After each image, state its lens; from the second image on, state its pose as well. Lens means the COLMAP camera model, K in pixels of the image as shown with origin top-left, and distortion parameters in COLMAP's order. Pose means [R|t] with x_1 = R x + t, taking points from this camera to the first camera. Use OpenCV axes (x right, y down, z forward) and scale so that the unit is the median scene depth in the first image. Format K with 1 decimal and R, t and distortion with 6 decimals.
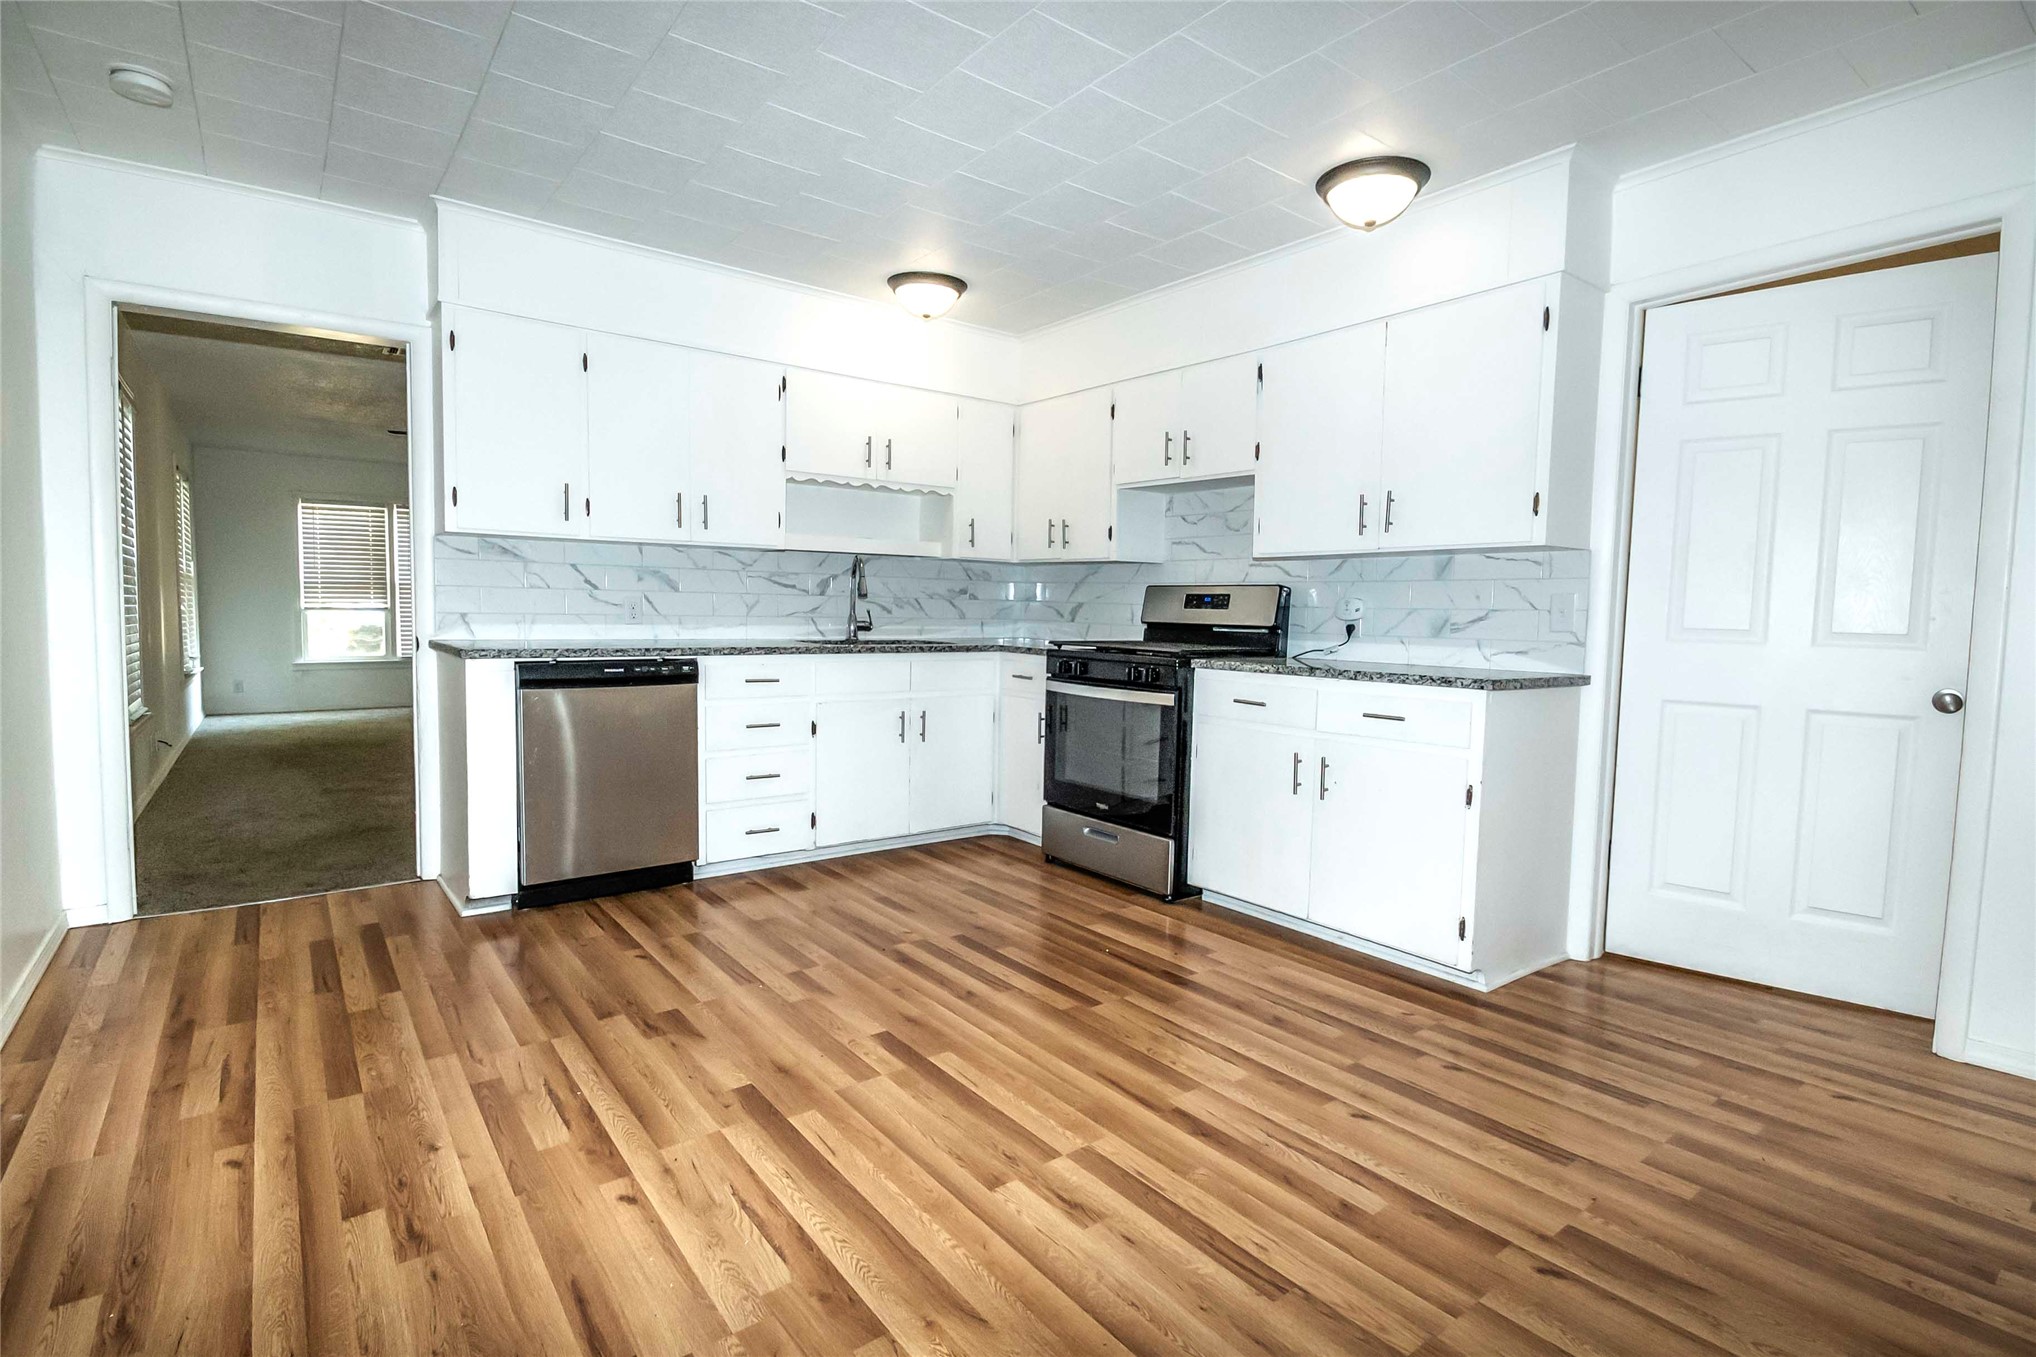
lens RADIAL K [[970.7, 0, 1018.0], [0, 970.7, 678.5], [0, 0, 1]] dist [0.001741, -0.018103]
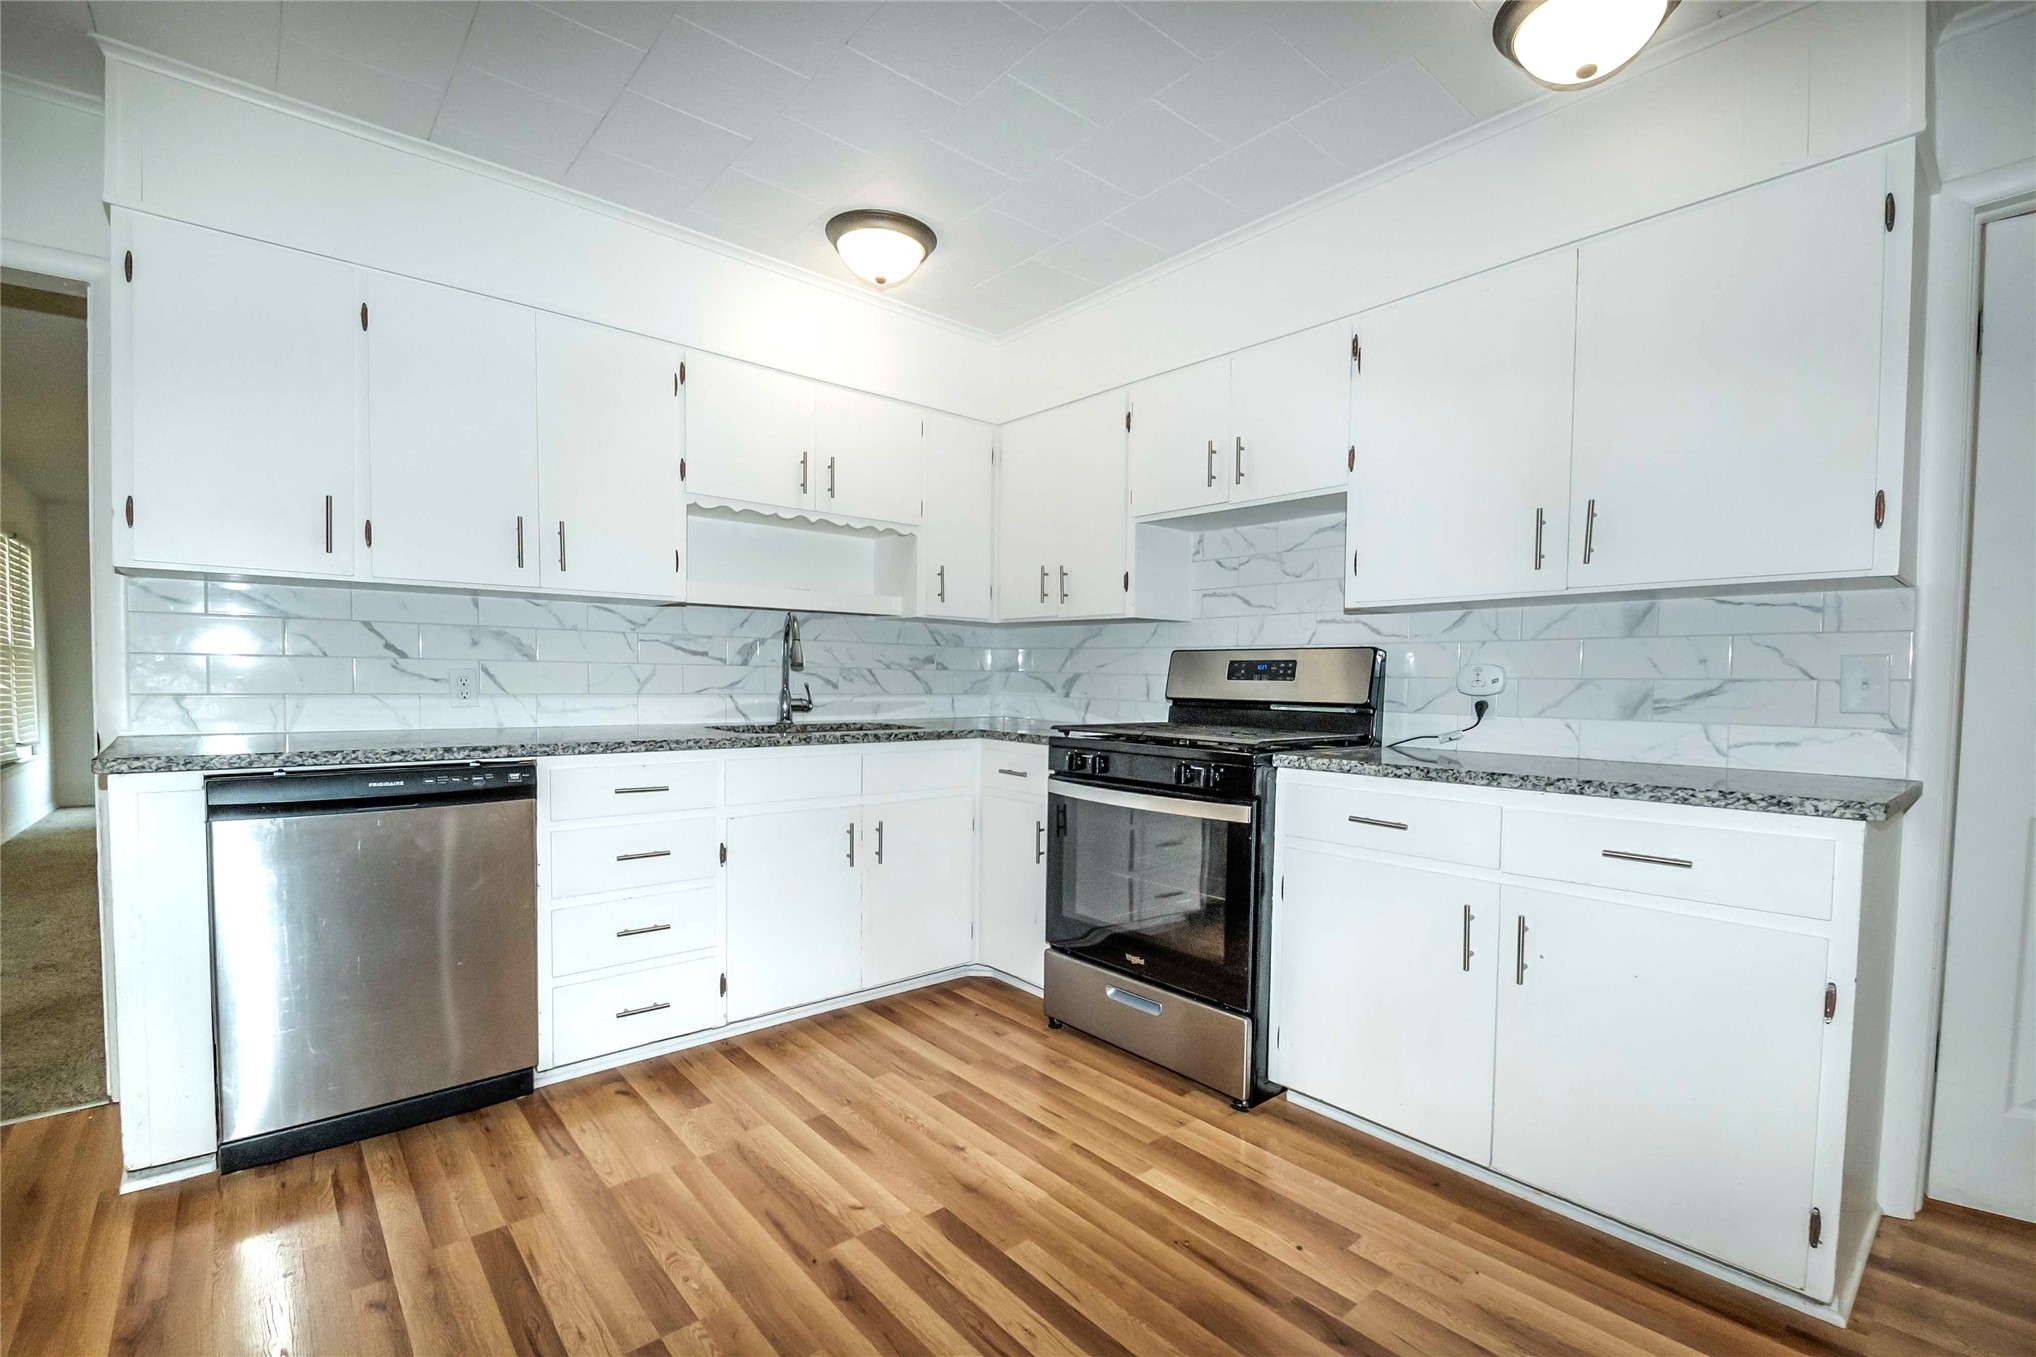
lens RADIAL K [[899.0, 0, 1019.0], [0, 899.0, 716.2], [0, 0, 1]] dist [0.001613, -0.000206]
pose [[0.998316, -0.008806, 0.057339, -0.033228], [0.010546, 0.999491, -0.030120, -0.026674], [-0.057044, 0.030674, 0.997900, 0.339719]]
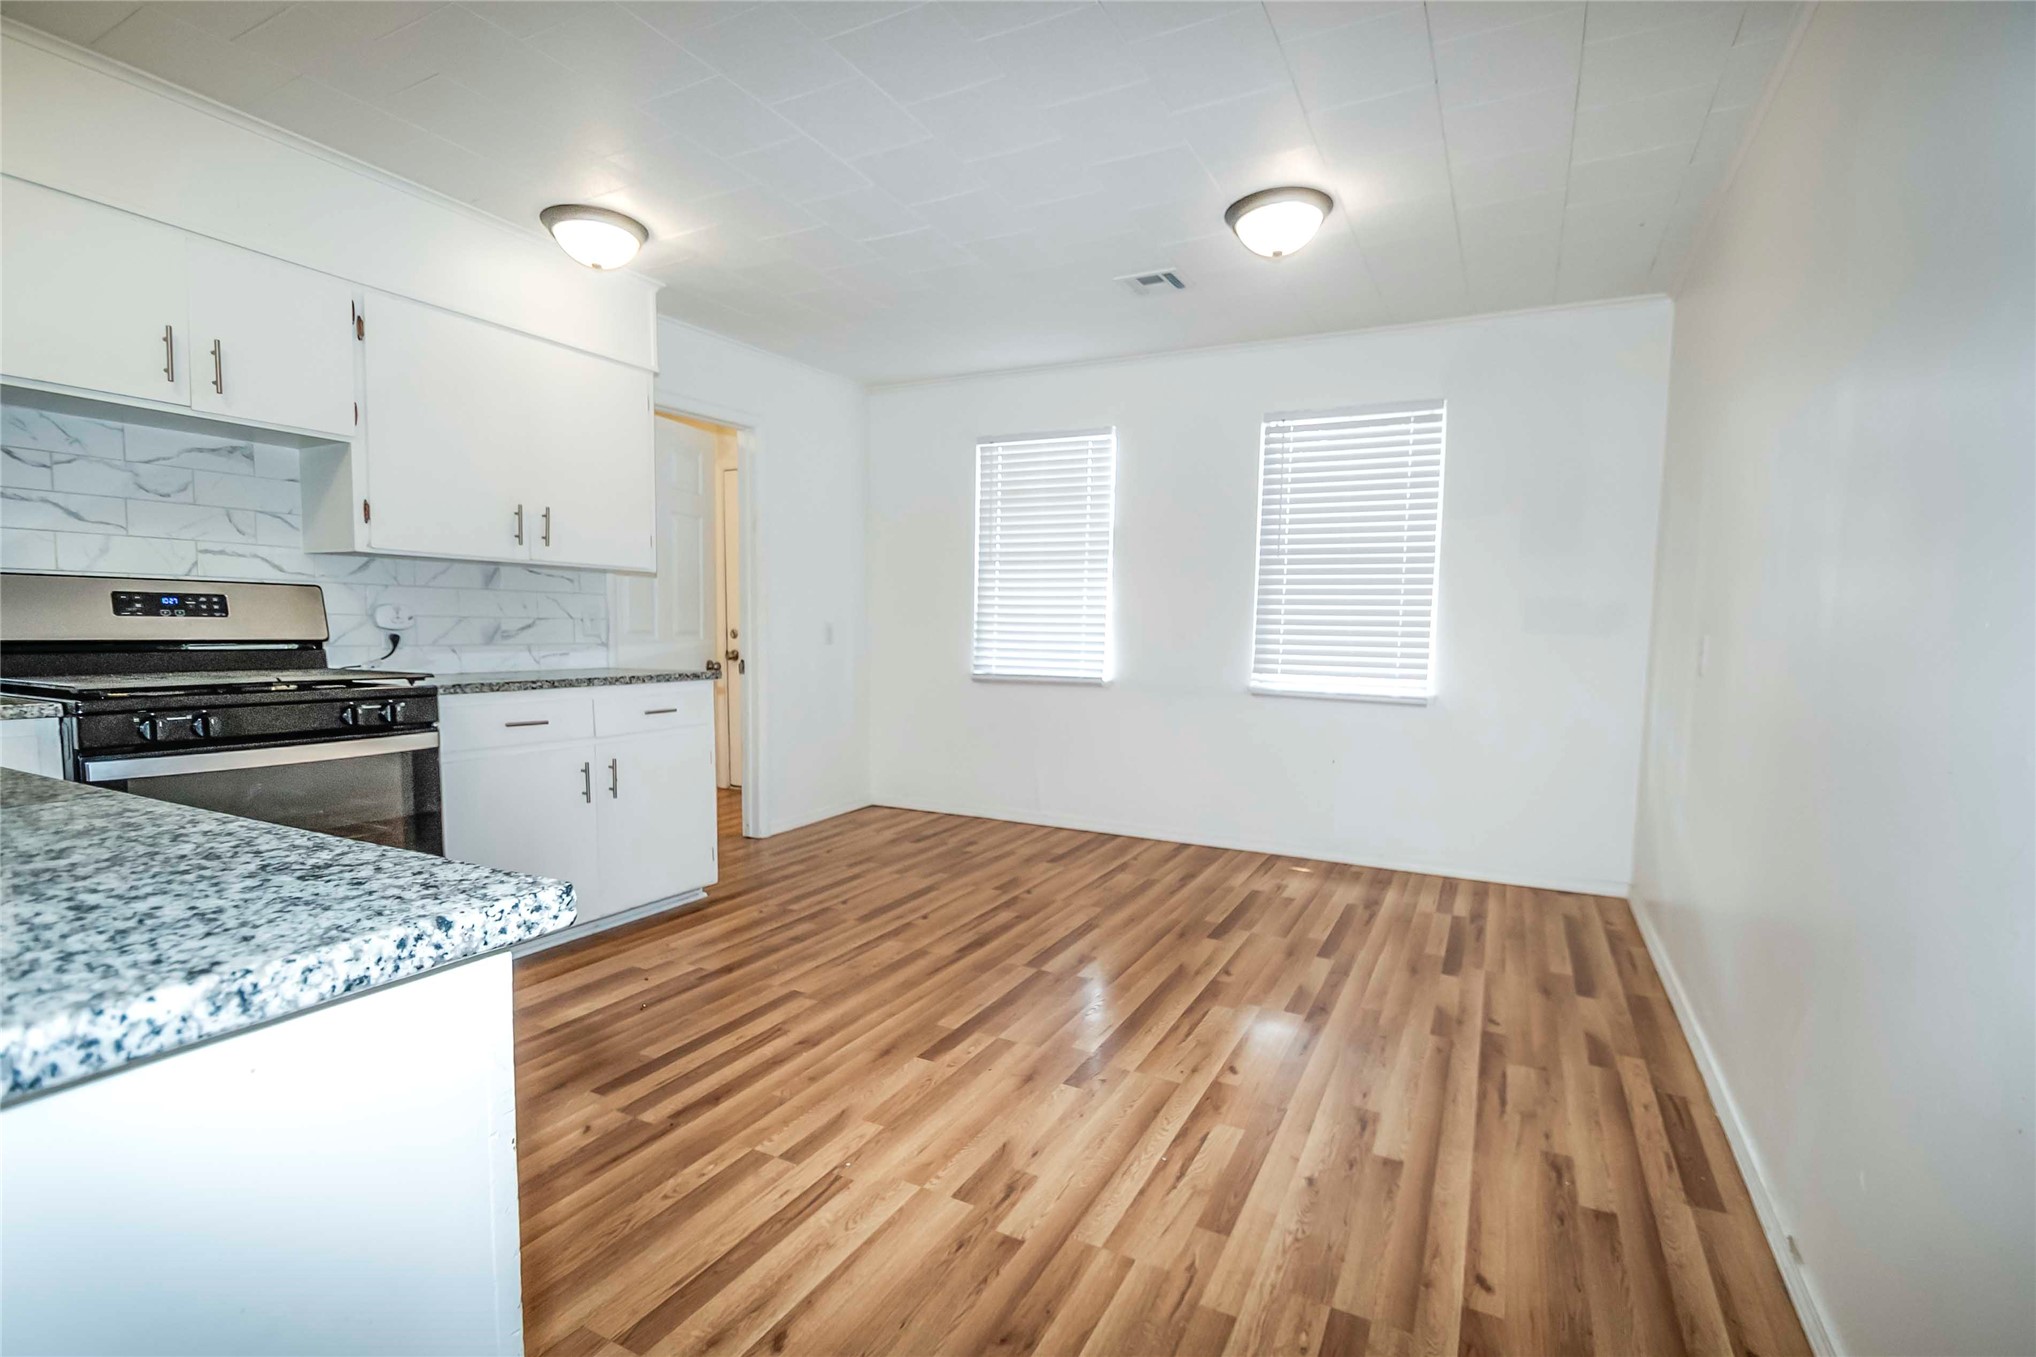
lens RADIAL K [[949.7, 0, 1030.1], [0, 949.7, 687.3], [0, 0, 1]] dist [0.000799, -0.000131]
pose [[-0.434350, -0.083264, 0.896887, -0.651027], [0.039490, 0.993001, 0.111311, -0.076628], [-0.899878, 0.083766, -0.428022, 0.806336]]
